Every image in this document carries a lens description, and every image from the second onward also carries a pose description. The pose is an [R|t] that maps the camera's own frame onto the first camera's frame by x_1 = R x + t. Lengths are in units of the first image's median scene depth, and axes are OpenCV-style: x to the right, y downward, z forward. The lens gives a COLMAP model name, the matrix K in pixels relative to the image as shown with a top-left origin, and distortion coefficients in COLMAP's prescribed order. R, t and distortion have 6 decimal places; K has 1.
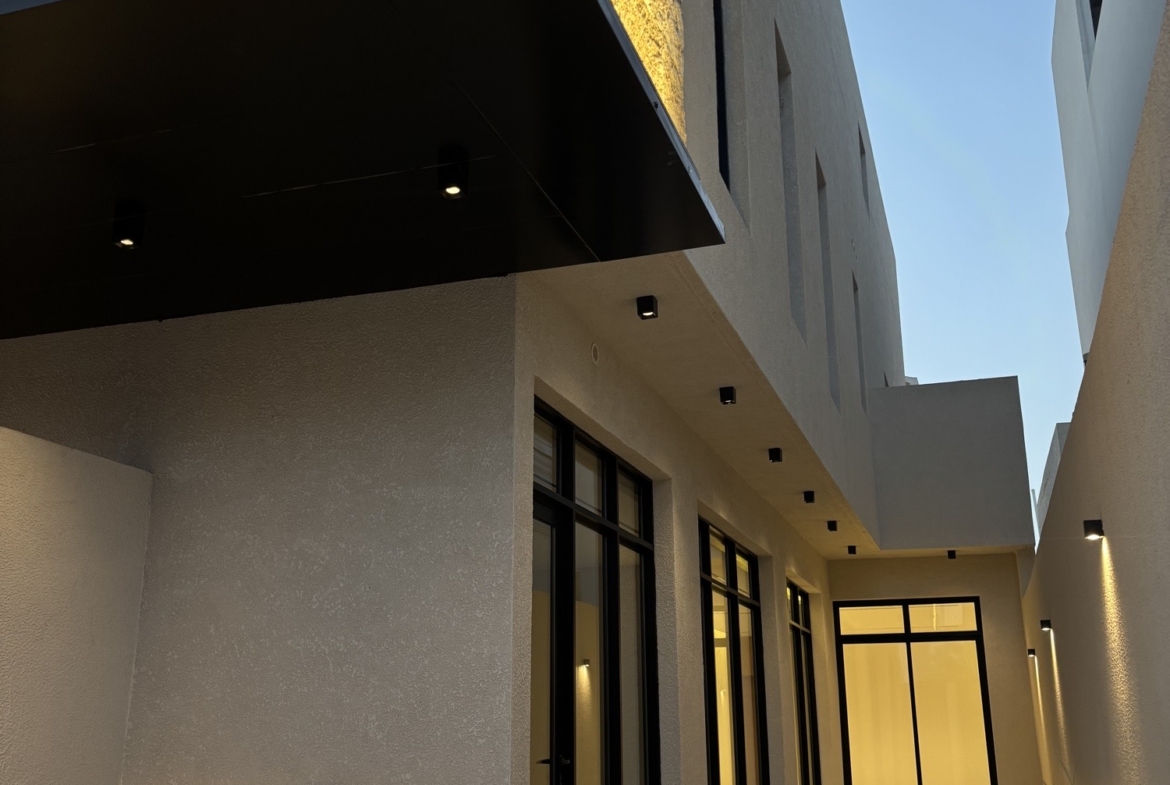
lens RADIAL K [[1180.2, 0, 572.9], [0, 1180.2, 404.7], [0, 0, 1]] dist [-0.004217, 0.000000]
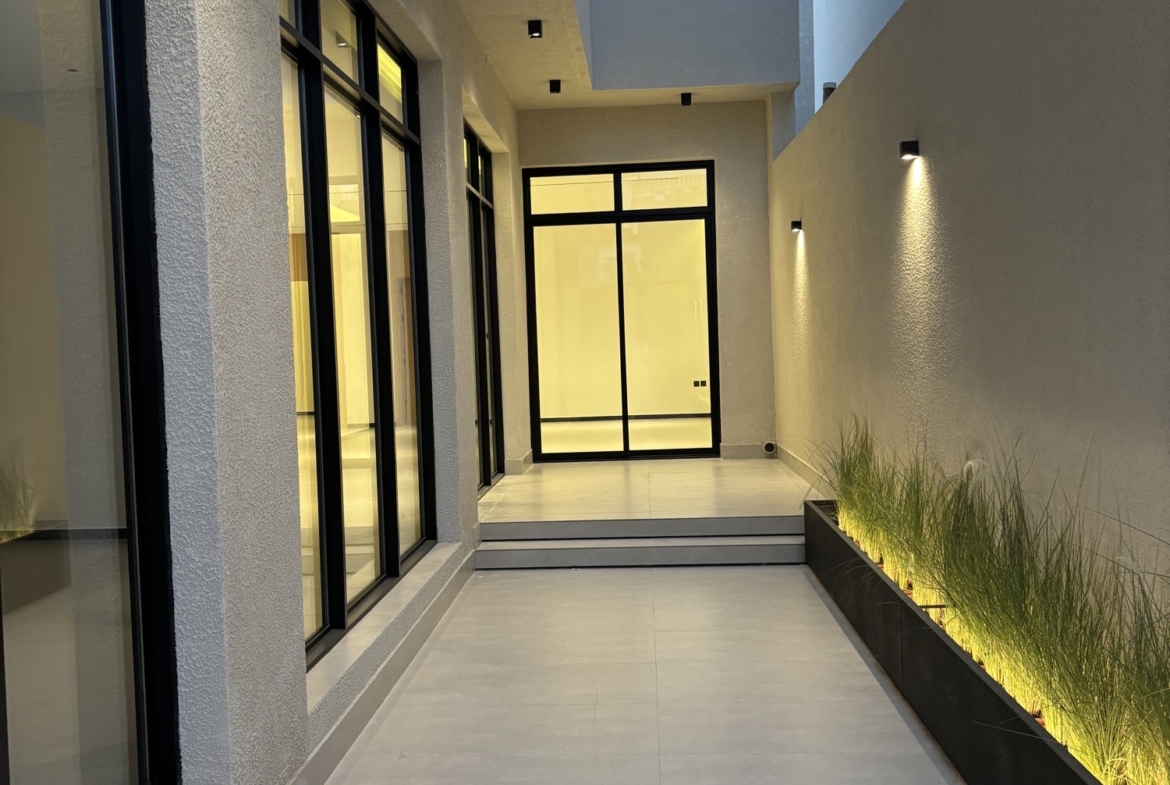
lens RADIAL K [[1180.2, 0, 577.3], [0, 1180.2, 394.8], [0, 0, 1]] dist [-0.004217, 0.000000]
pose [[0.961568, -0.039693, 0.271682, 0.051426], [-0.046481, 0.951680, 0.303552, 0.082445], [-0.270603, -0.304514, 0.913261, 0.298022]]
